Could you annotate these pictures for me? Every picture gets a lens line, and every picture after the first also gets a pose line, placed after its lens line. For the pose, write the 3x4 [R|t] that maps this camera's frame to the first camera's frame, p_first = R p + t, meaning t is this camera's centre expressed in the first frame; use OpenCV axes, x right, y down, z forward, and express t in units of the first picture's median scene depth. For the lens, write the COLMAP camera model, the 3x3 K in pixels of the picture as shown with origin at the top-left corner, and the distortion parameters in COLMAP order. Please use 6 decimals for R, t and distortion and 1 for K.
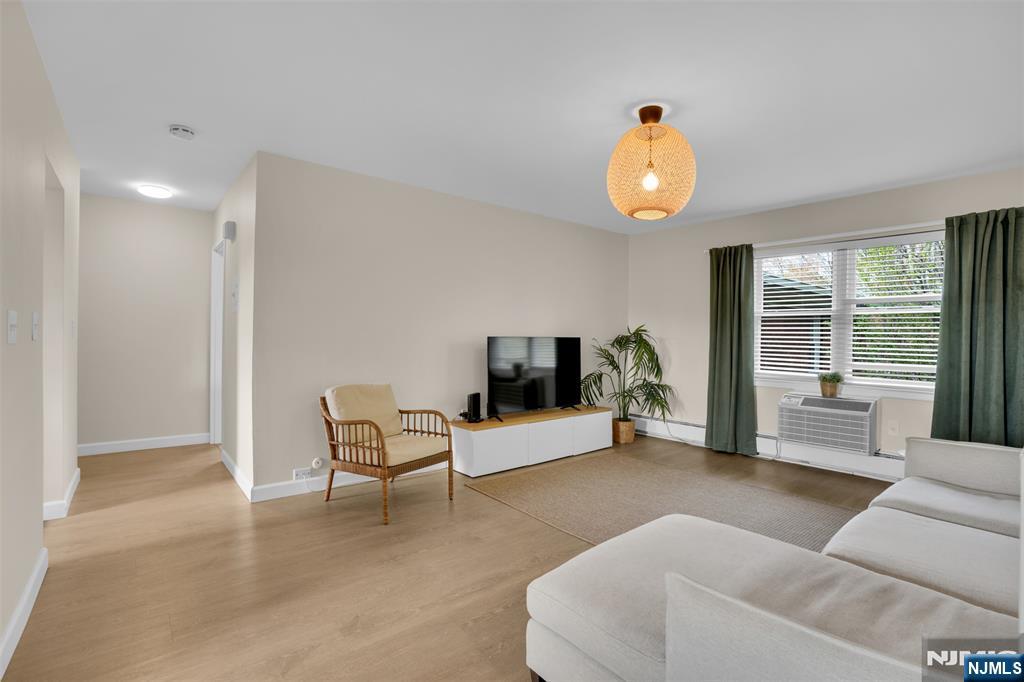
lens RADIAL K [[467.3, 0, 512.0], [0, 467.3, 342.0], [0, 0, 1]] dist [-0.027684, -0.000049]
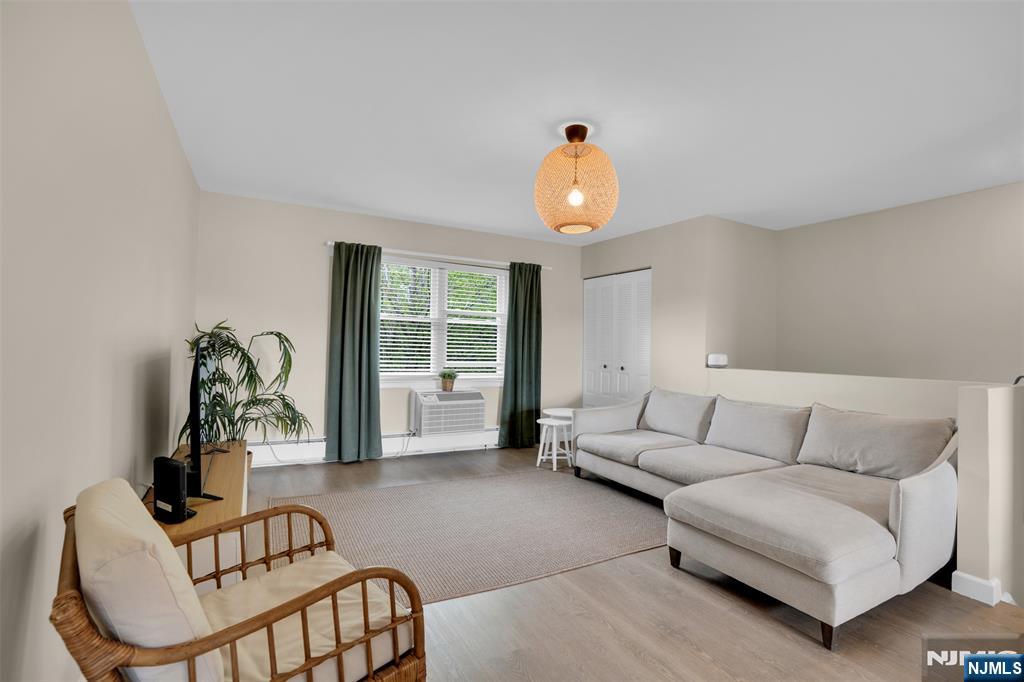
lens RADIAL K [[467.3, 0, 512.4], [0, 467.3, 338.0], [0, 0, 1]] dist [-0.027684, -0.000049]
pose [[0.230641, 0.010500, 0.972982, -0.429149], [-0.011246, 0.999904, -0.008124, -0.010220], [-0.972974, -0.009069, 0.230737, 0.527236]]
